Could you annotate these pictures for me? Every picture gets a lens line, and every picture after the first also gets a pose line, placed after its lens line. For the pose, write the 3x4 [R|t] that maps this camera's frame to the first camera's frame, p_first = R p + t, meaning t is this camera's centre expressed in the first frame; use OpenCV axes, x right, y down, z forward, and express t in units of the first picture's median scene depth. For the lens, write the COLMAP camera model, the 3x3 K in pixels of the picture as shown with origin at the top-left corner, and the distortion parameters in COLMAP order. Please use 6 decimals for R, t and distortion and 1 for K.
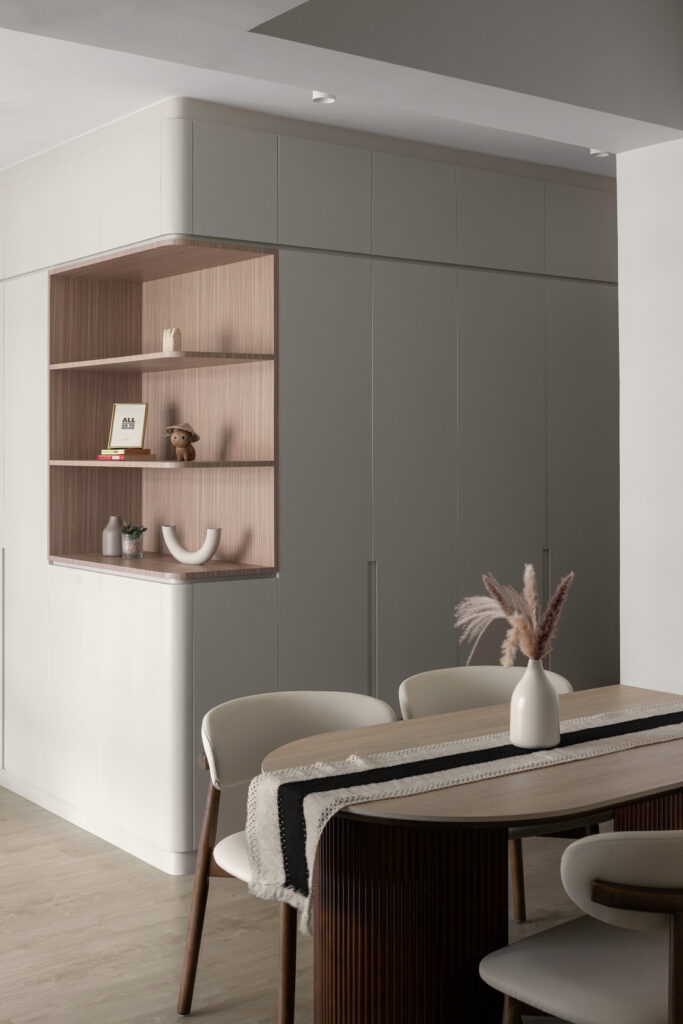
lens RADIAL K [[1308.4, 0, 341.4], [0, 1308.4, 457.6], [0, 0, 1]] dist [-0.027265, -0.029432]
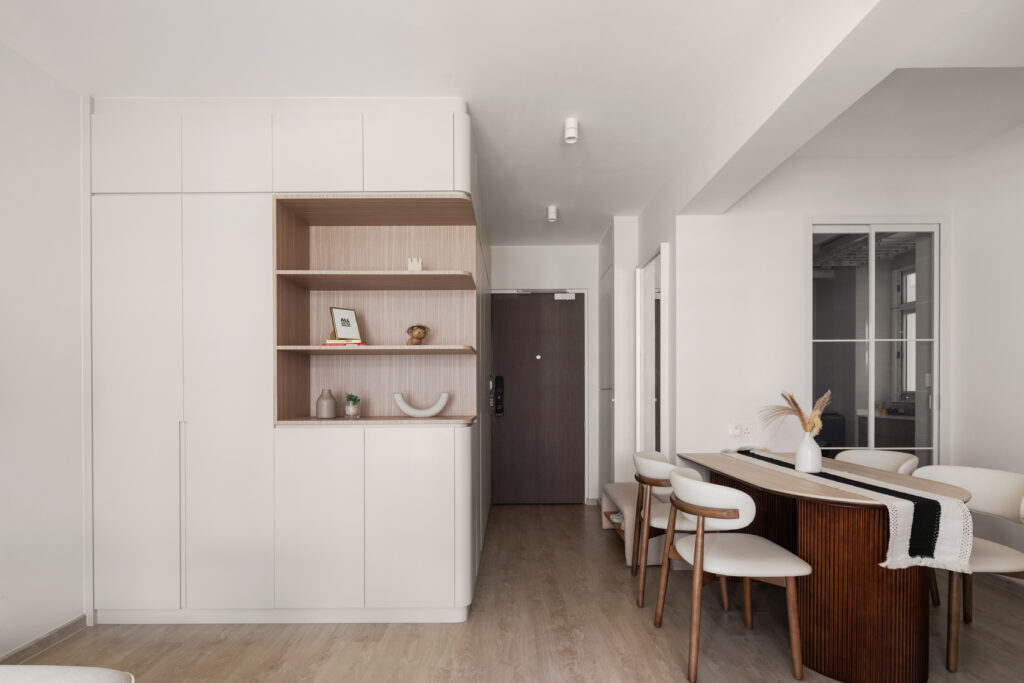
lens RADIAL K [[497.0, 0, 511.6], [0, 497.0, 394.5], [0, 0, 1]] dist [0.001848, -0.000078]
pose [[0.594861, -0.004306, 0.803817, -0.502229], [0.007308, 0.999973, -0.000051, 0.054261], [-0.803795, 0.005905, 0.594876, 0.558784]]
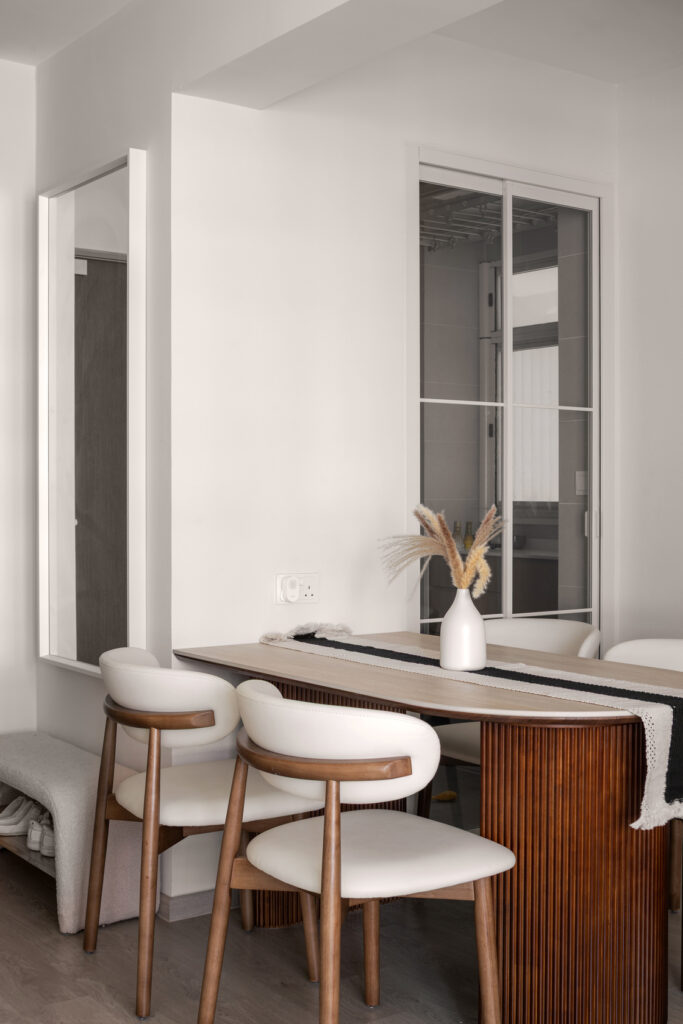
lens RADIAL K [[1288.1, 0, 341.5], [0, 1288.1, 512.0], [0, 0, 1]] dist [-0.026281, -0.026536]
pose [[0.017337, -0.011753, 0.999781, -0.572712], [0.004185, 0.999923, 0.011682, 0.047500], [-0.999841, 0.003981, 0.017385, 0.674789]]
